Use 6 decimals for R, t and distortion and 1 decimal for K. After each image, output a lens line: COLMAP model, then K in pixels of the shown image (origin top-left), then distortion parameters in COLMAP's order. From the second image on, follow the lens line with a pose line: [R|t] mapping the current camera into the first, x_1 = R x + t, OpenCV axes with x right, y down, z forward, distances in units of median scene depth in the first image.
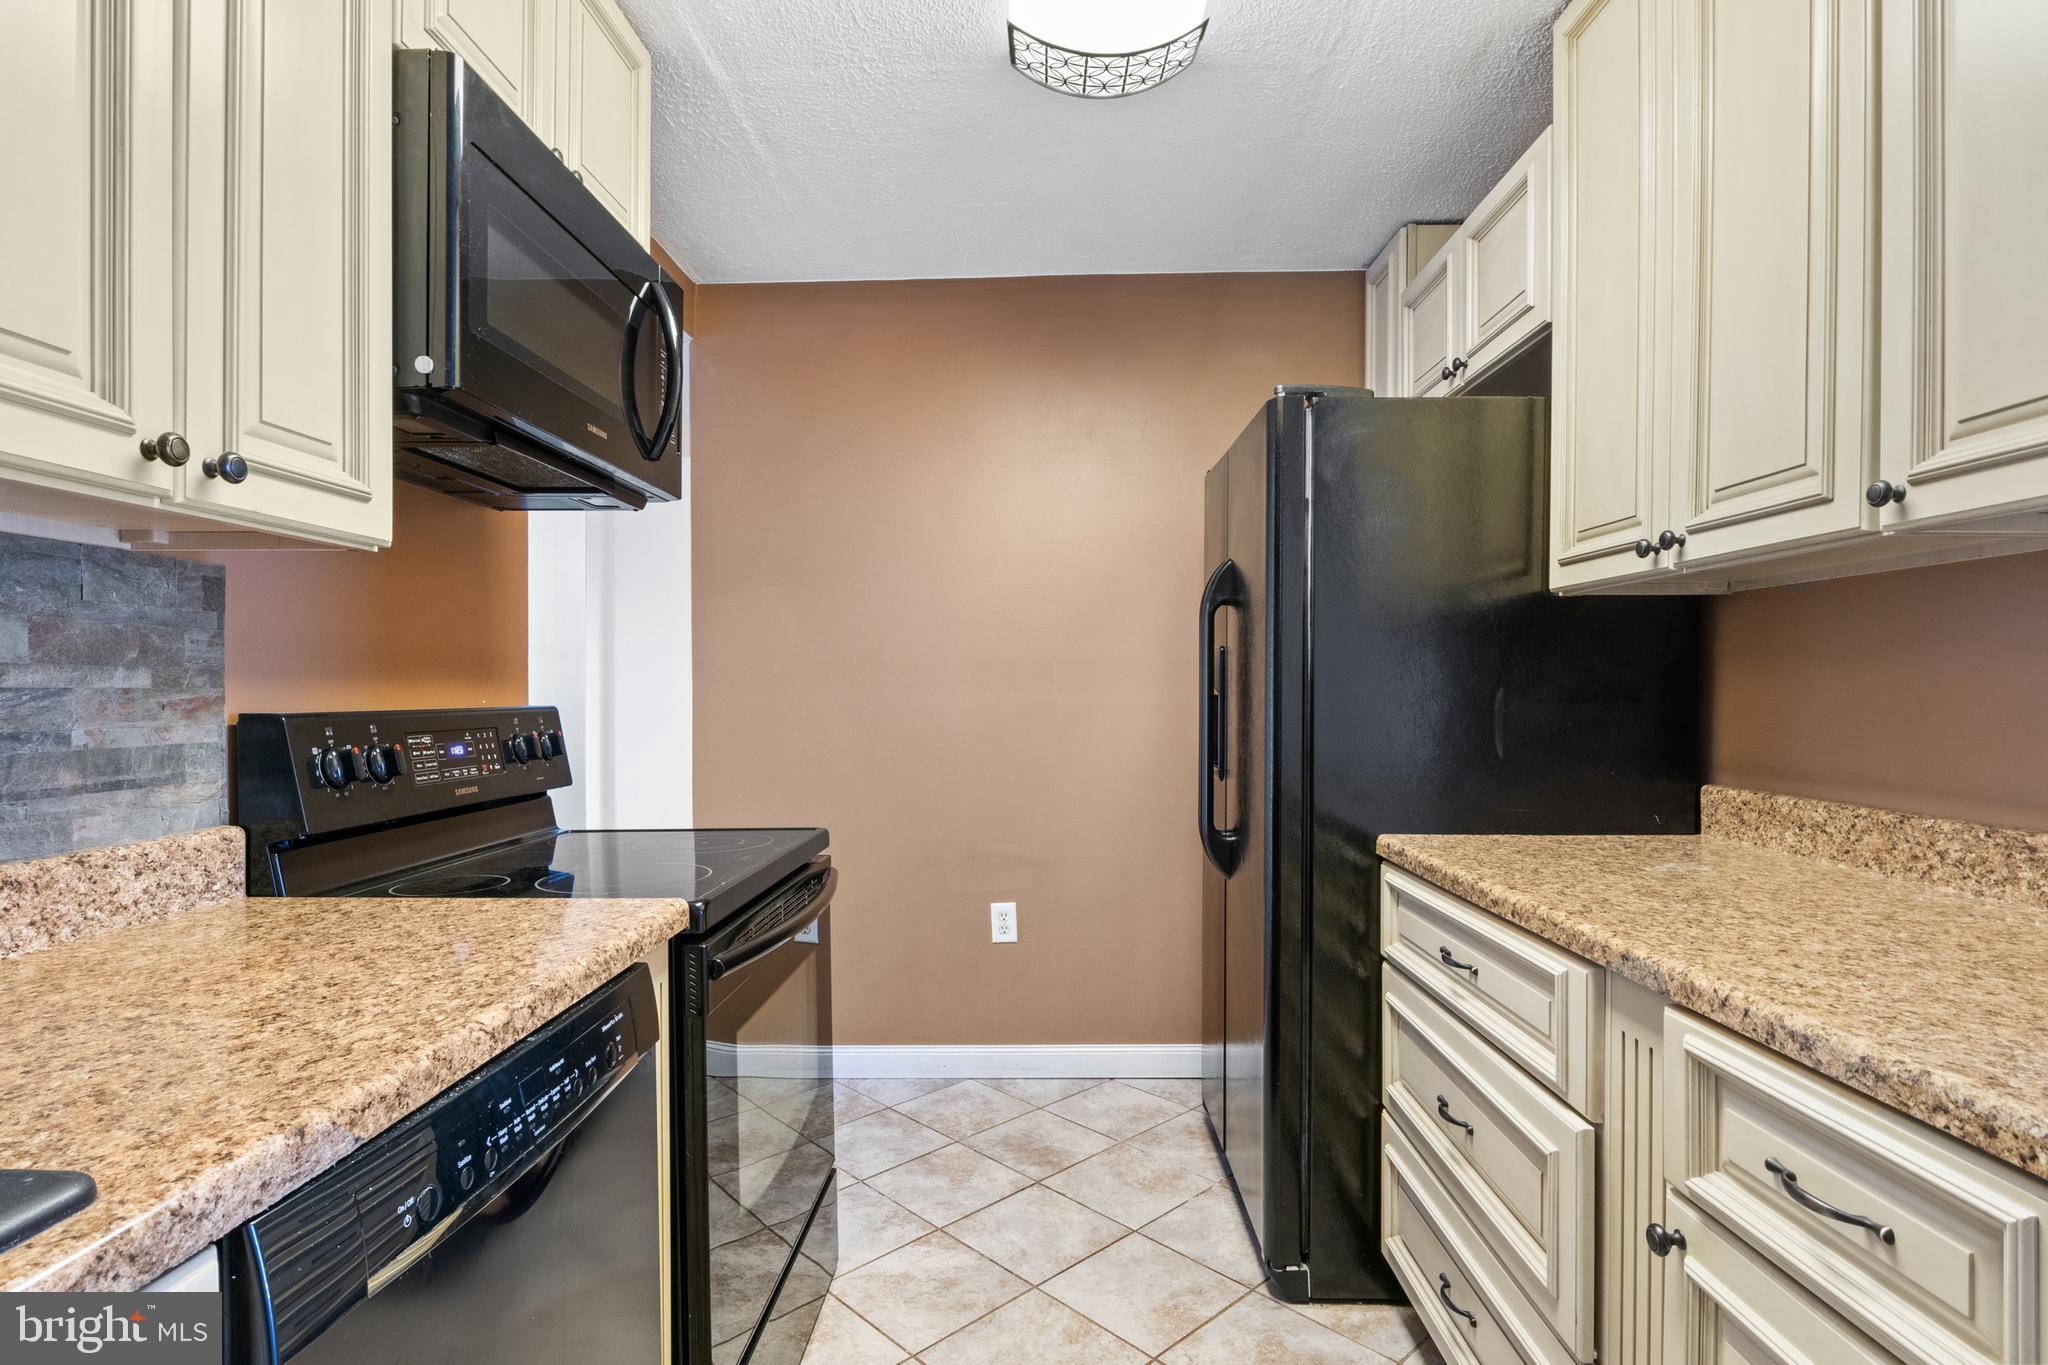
lens RADIAL K [[1039.9, 0, 1020.7], [0, 1039.9, 689.0], [0, 0, 1]] dist [-0.005256, 0.001117]
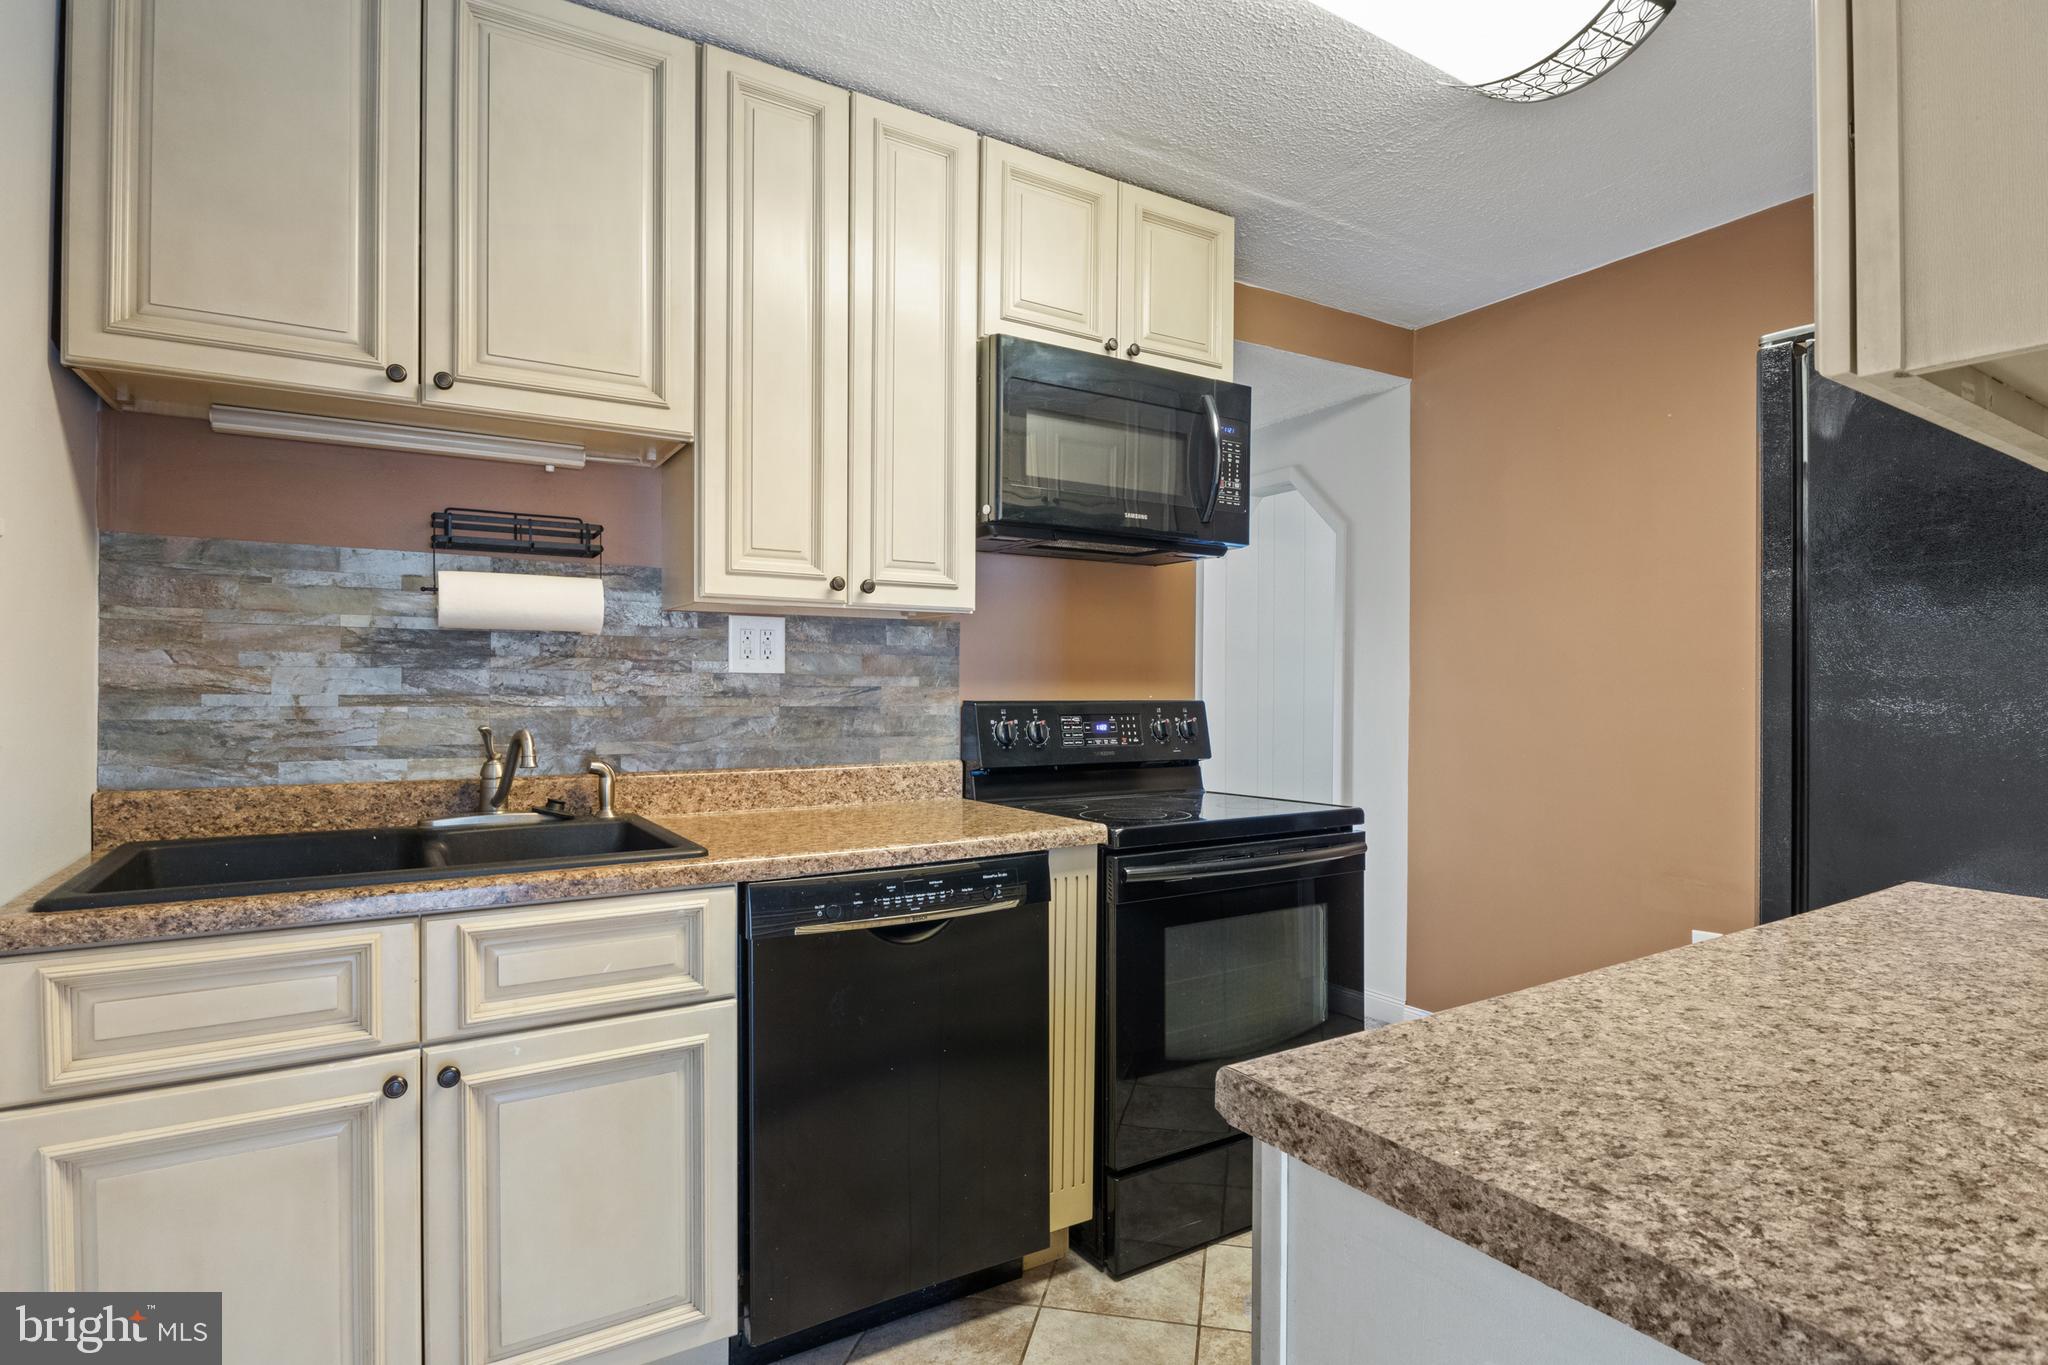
lens RADIAL K [[1039.9, 0, 1014.3], [0, 1039.9, 679.6], [0, 0, 1]] dist [-0.005256, 0.001117]
pose [[0.567561, 0.000619, -0.823331, 0.904990], [-0.005892, 0.999977, -0.003309, -0.008770], [0.823310, 0.006729, 0.567552, 0.008688]]
